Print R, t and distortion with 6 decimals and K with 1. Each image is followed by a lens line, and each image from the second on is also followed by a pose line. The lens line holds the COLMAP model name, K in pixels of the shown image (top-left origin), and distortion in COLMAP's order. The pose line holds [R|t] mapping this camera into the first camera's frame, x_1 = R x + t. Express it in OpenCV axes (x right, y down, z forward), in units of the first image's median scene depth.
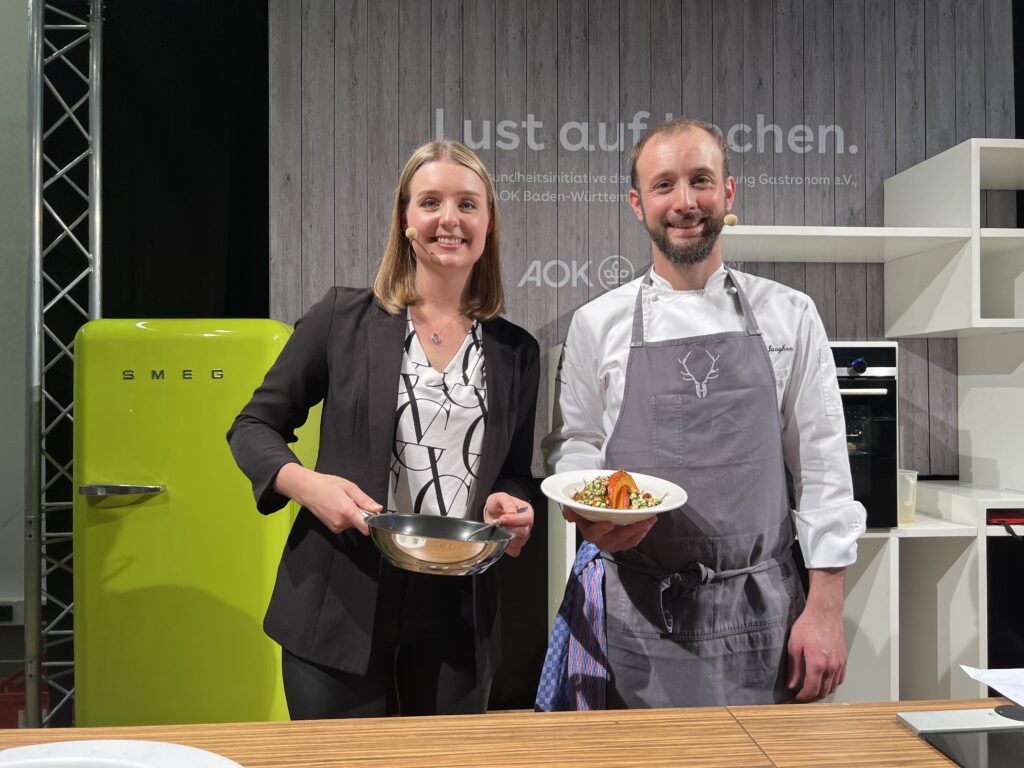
lens RADIAL K [[788.0, 0, 512.0], [0, 788.0, 384.0], [0, 0, 1]] dist [0.123244, -0.170005]
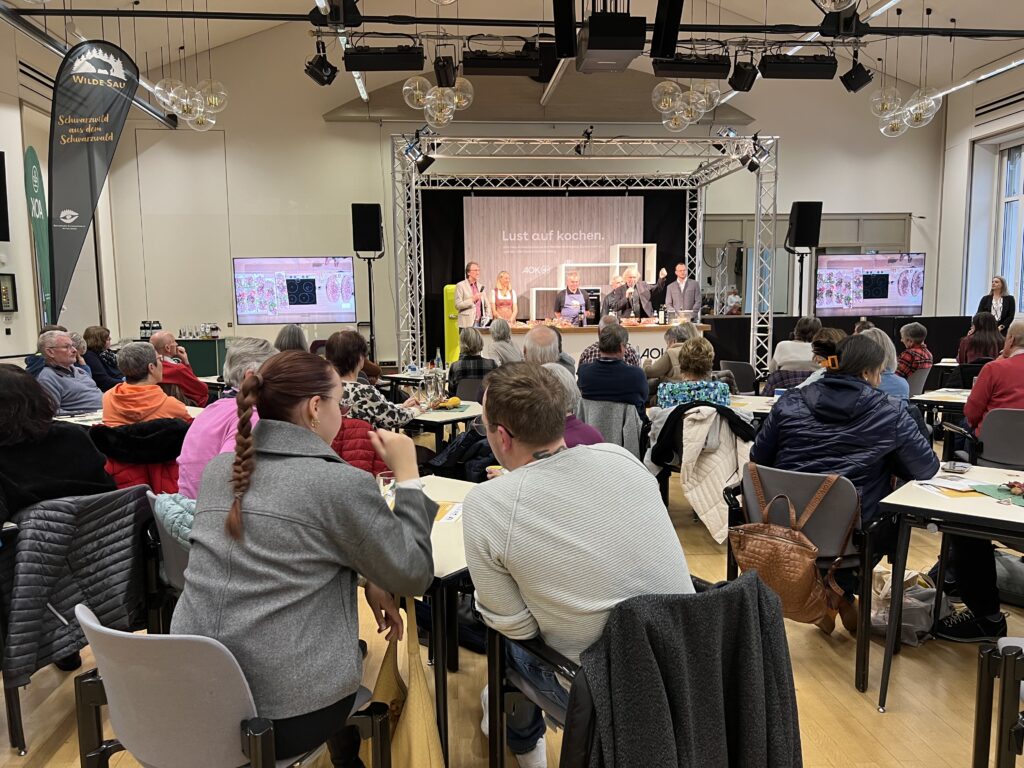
lens RADIAL K [[788.0, 0, 512.0], [0, 788.0, 384.0], [0, 0, 1]] dist [0.123244, -0.170005]
pose [[0.999735, -0.006963, 0.021955, -0.142233], [0.004208, 0.992382, 0.123131, -0.054326], [-0.022645, -0.123006, 0.992148, -3.210473]]
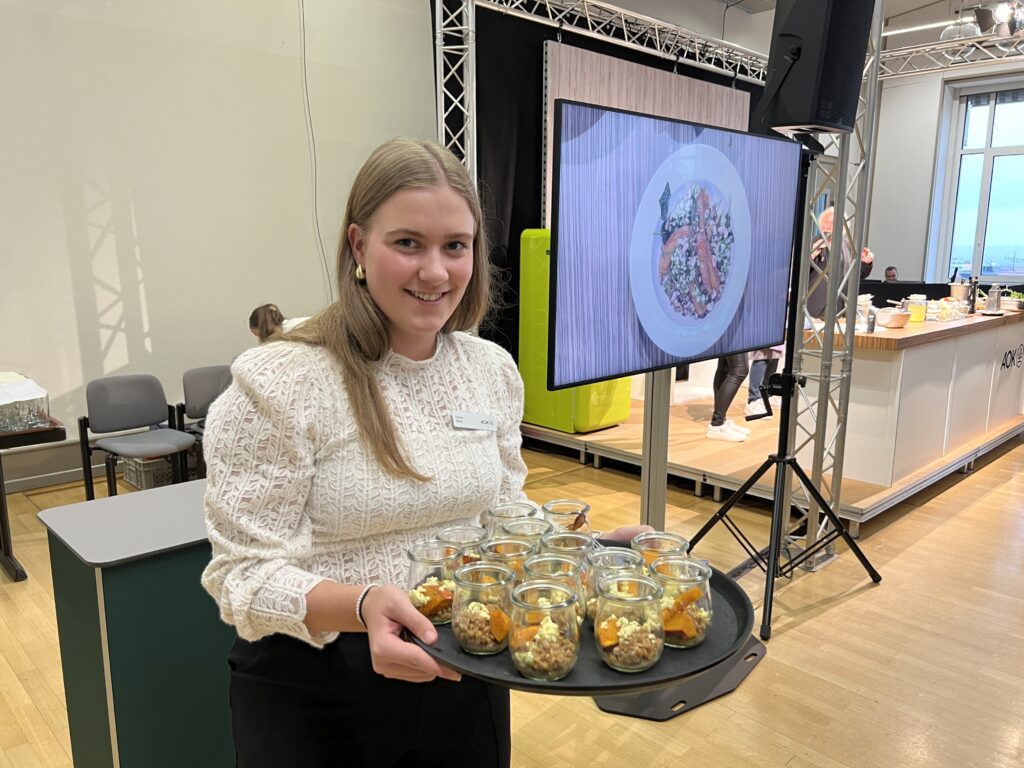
lens RADIAL K [[788.0, 0, 512.0], [0, 788.0, 384.0], [0, 0, 1]] dist [0.123244, -0.170005]
pose [[0.760582, -0.101120, 0.641318, -1.705076], [-0.022537, 0.983089, 0.181737, -0.040853], [-0.648850, -0.152679, 0.745441, -0.542551]]
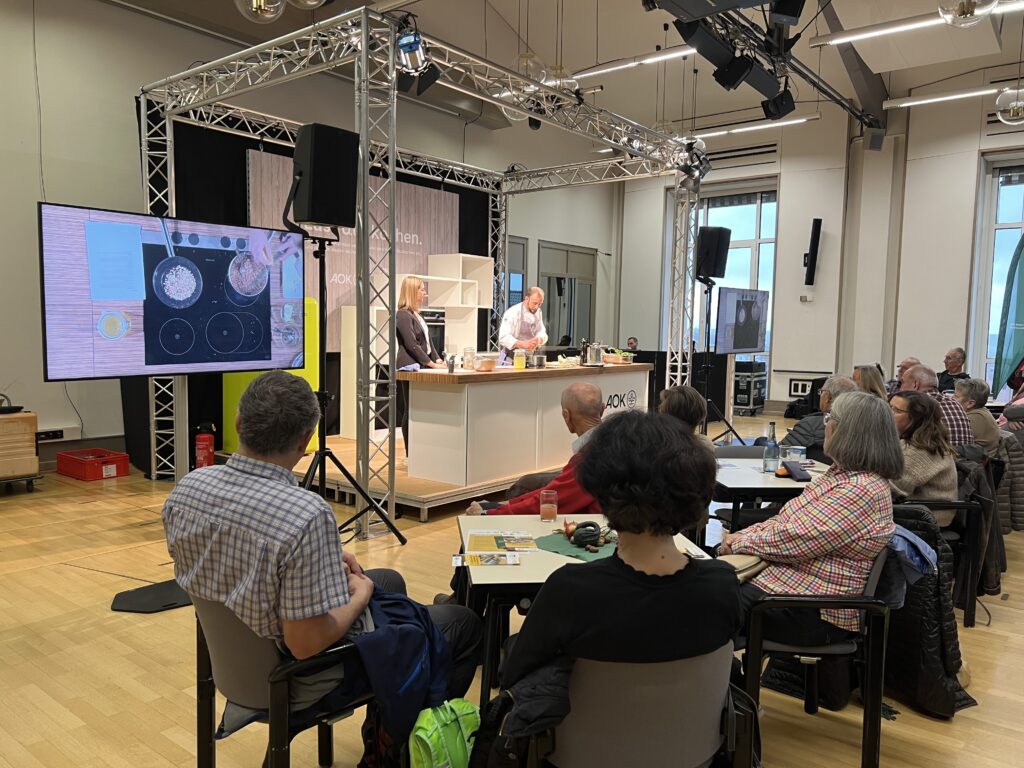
lens RADIAL K [[788.0, 0, 512.0], [0, 788.0, 384.0], [0, 0, 1]] dist [0.123244, -0.170005]
pose [[0.674522, -0.037310, 0.737312, -1.603305], [-0.033449, 0.996152, 0.081009, -0.016993], [-0.737497, -0.079304, 0.670678, -1.331207]]
